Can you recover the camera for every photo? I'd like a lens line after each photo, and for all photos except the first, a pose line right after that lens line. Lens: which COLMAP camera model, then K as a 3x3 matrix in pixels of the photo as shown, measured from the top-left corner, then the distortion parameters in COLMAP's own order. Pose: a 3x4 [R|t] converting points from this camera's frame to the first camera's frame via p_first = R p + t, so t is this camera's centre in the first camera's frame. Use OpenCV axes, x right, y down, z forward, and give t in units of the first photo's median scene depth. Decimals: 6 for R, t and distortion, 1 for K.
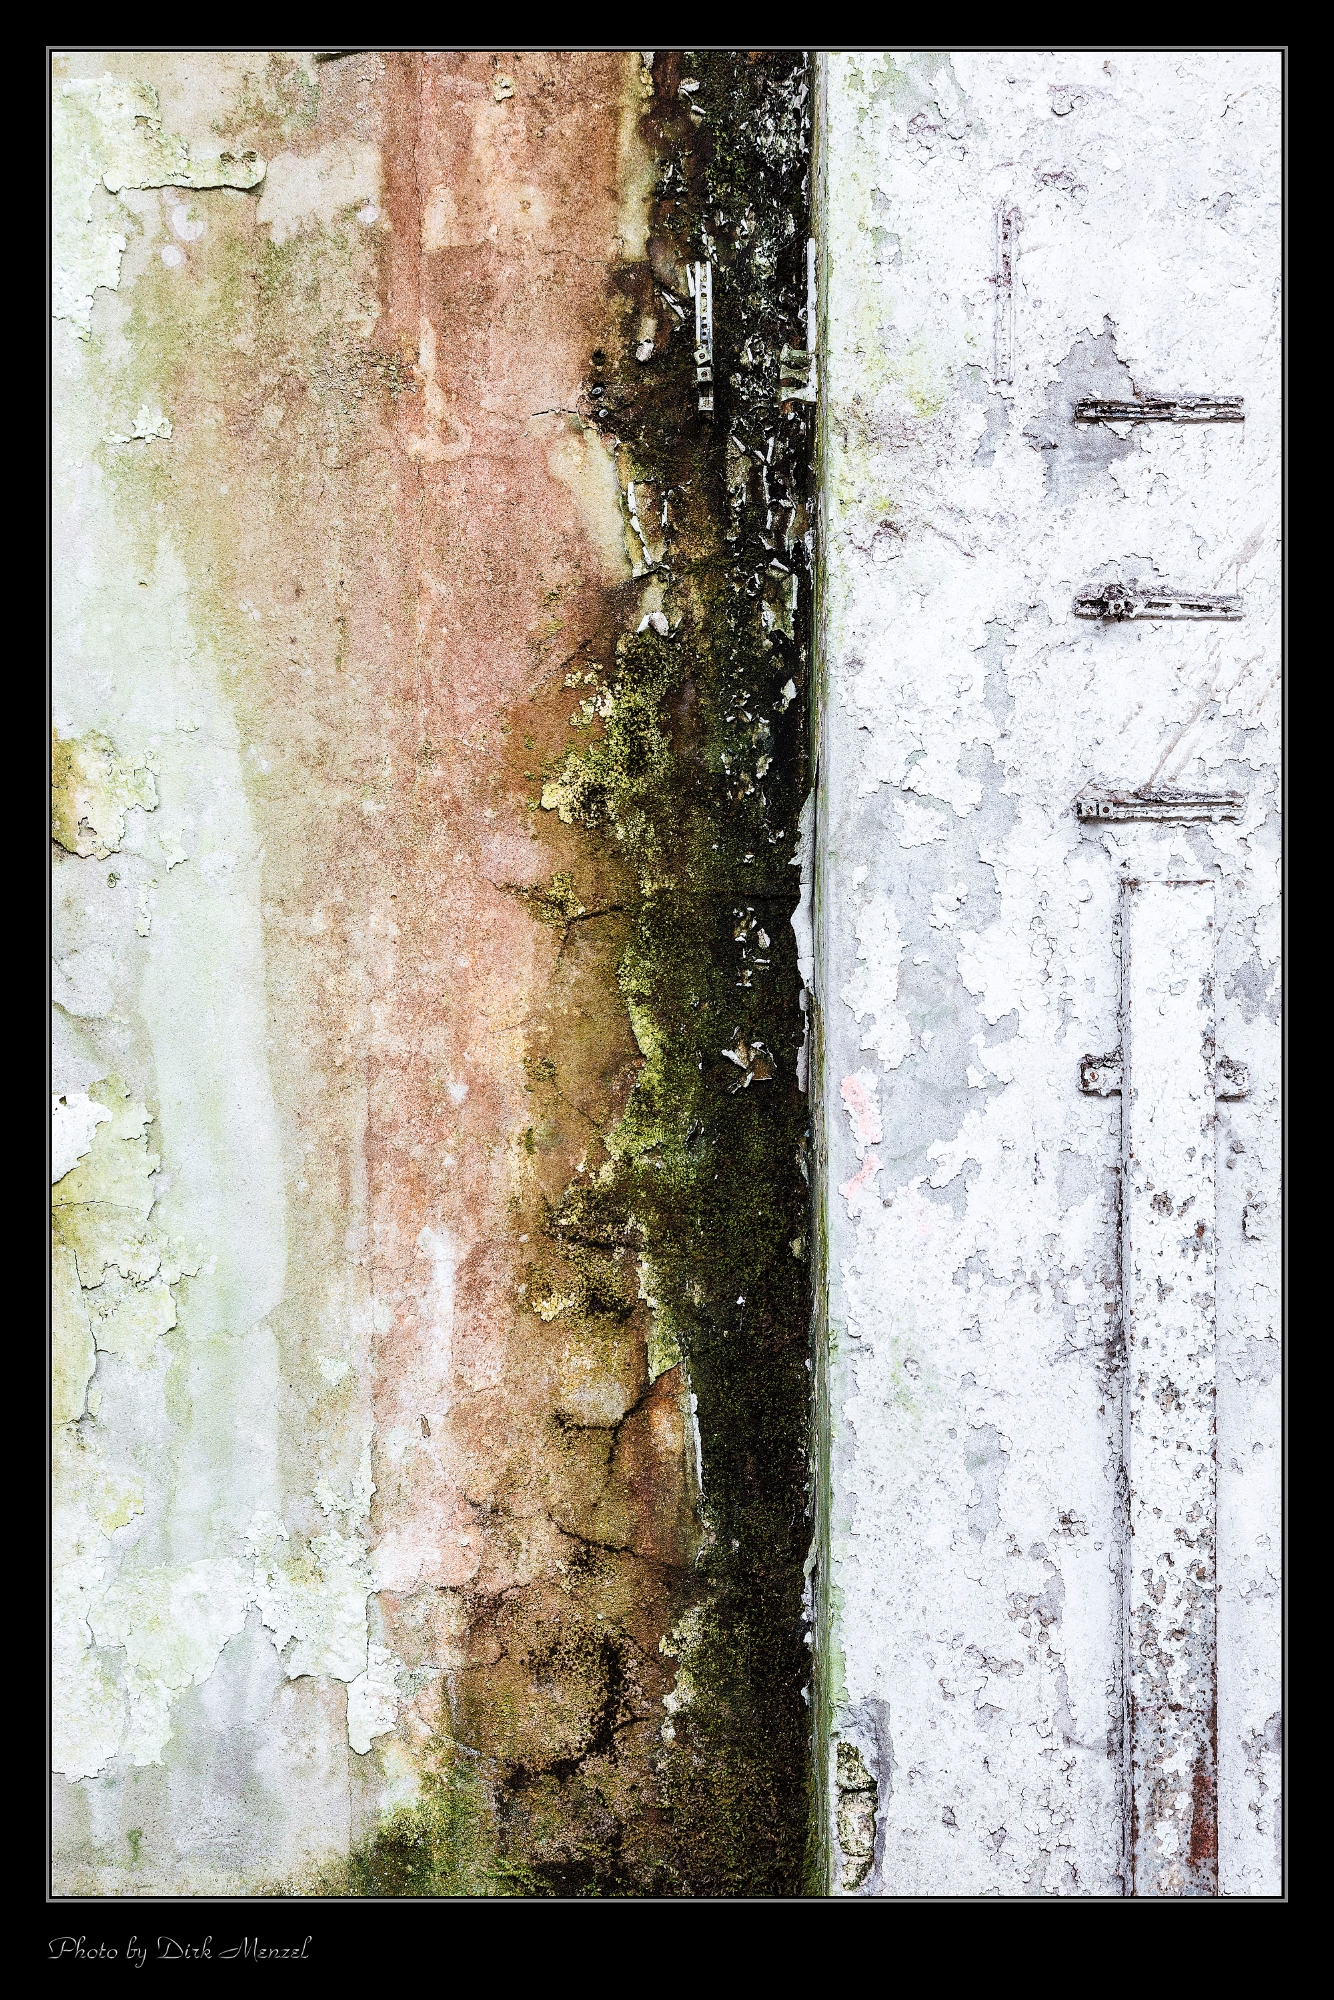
lens RADIAL K [[2817.4, 0, 667.0], [0, 2817.4, 1000.0], [0, 0, 1]] dist [0.016007, 0.008599]
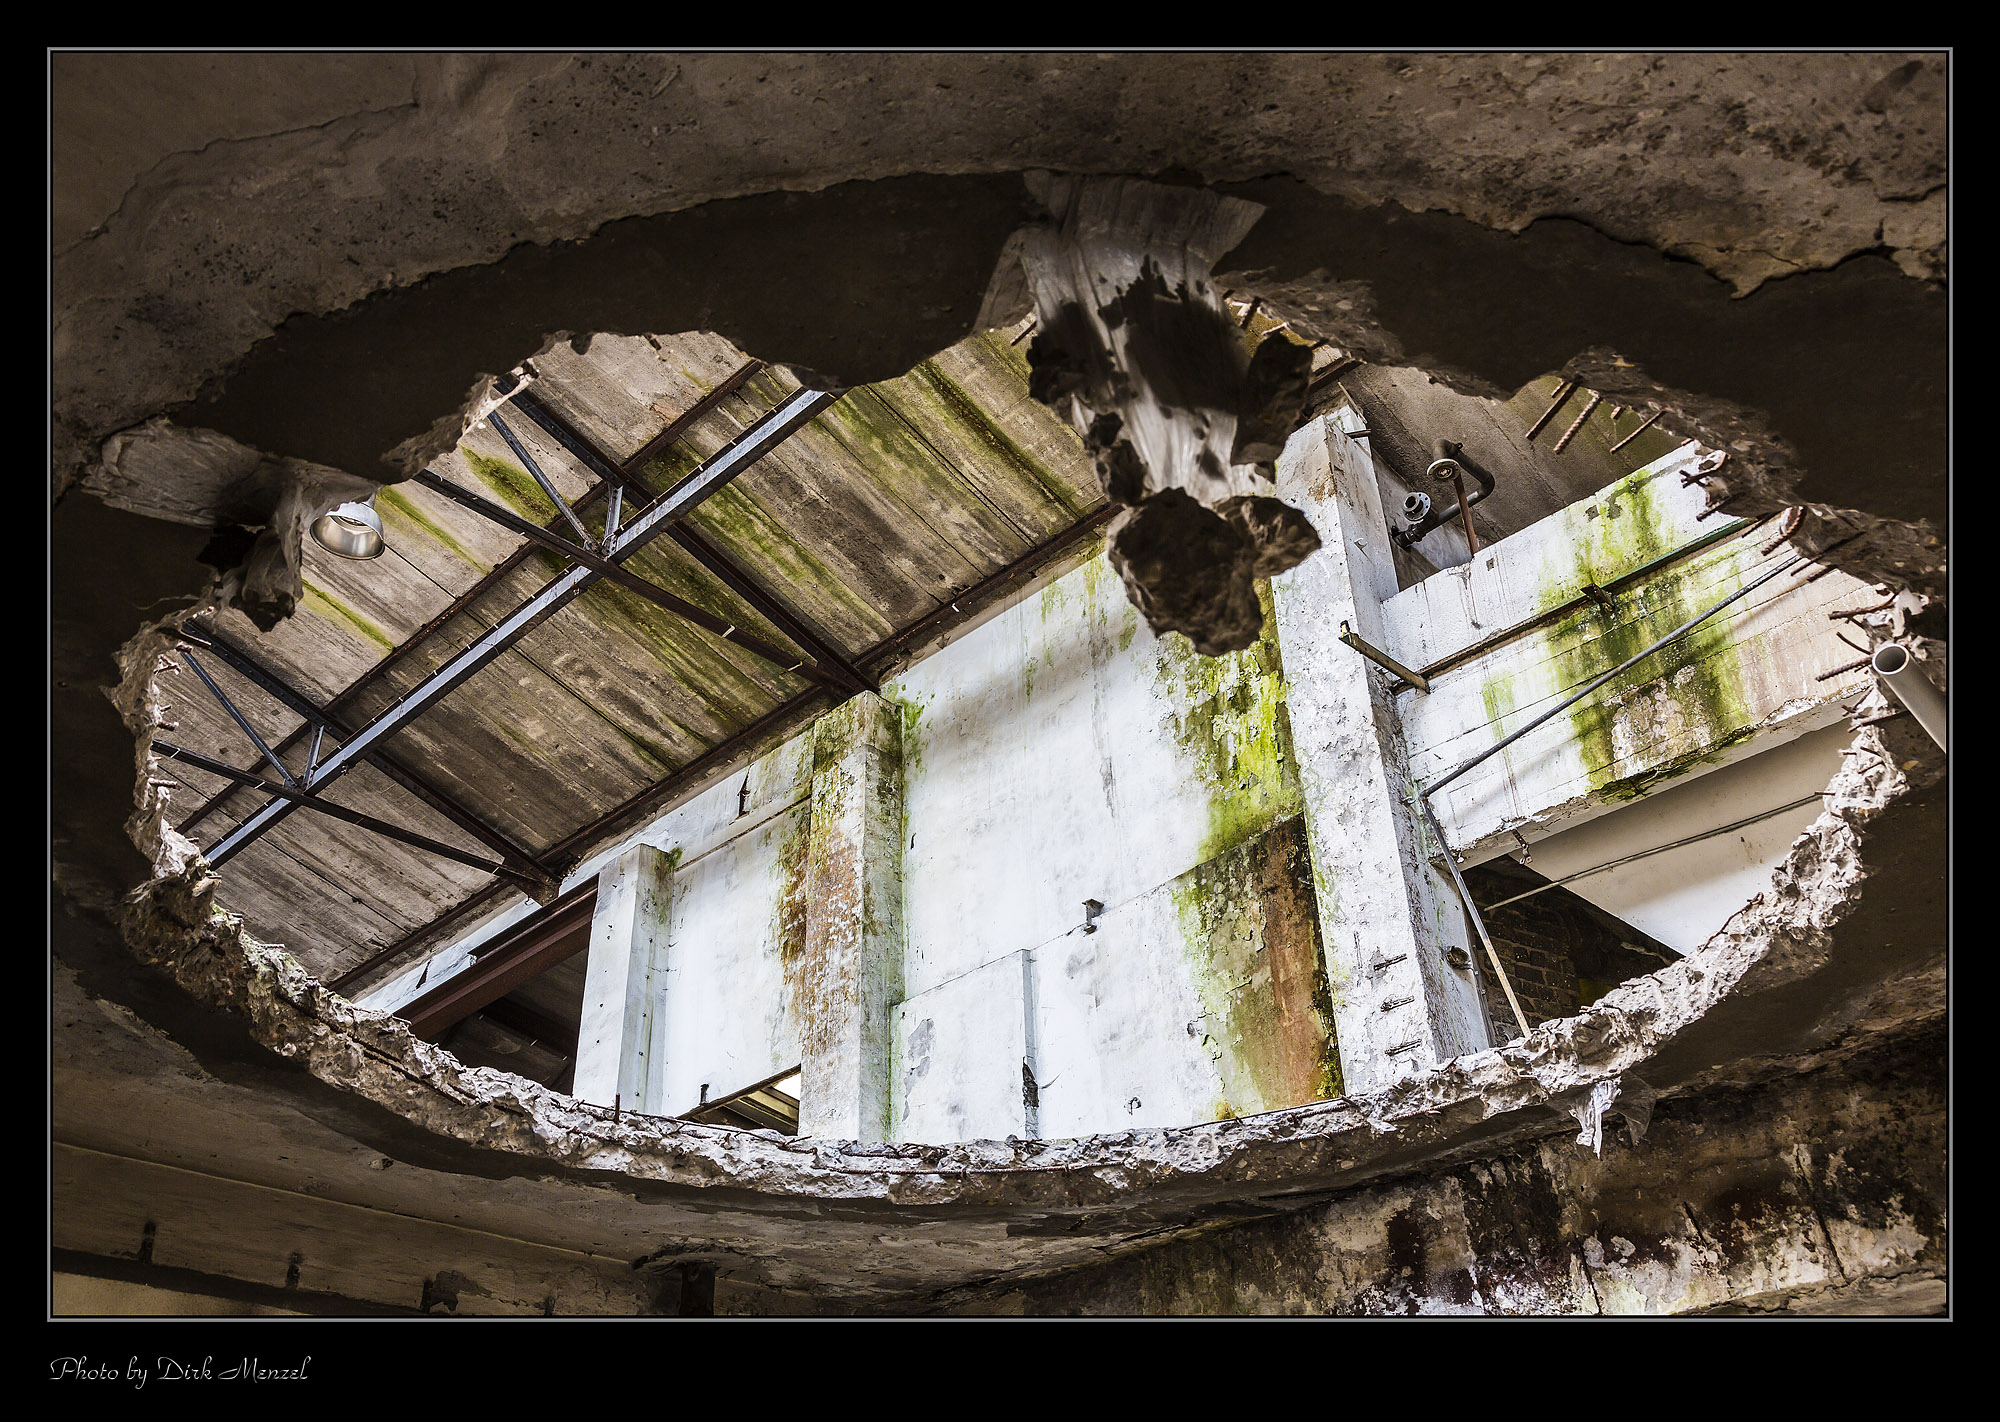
lens RADIAL K [[1634.9, 0, 1000.0], [0, 1634.9, 711.0], [0, 0, 1]] dist [-0.000048, 0.000050]
pose [[0.682399, -0.417374, -0.600109, 1.360085], [0.036417, 0.839357, -0.542359, 0.771255], [0.730072, 0.348251, 0.587977, -1.015793]]
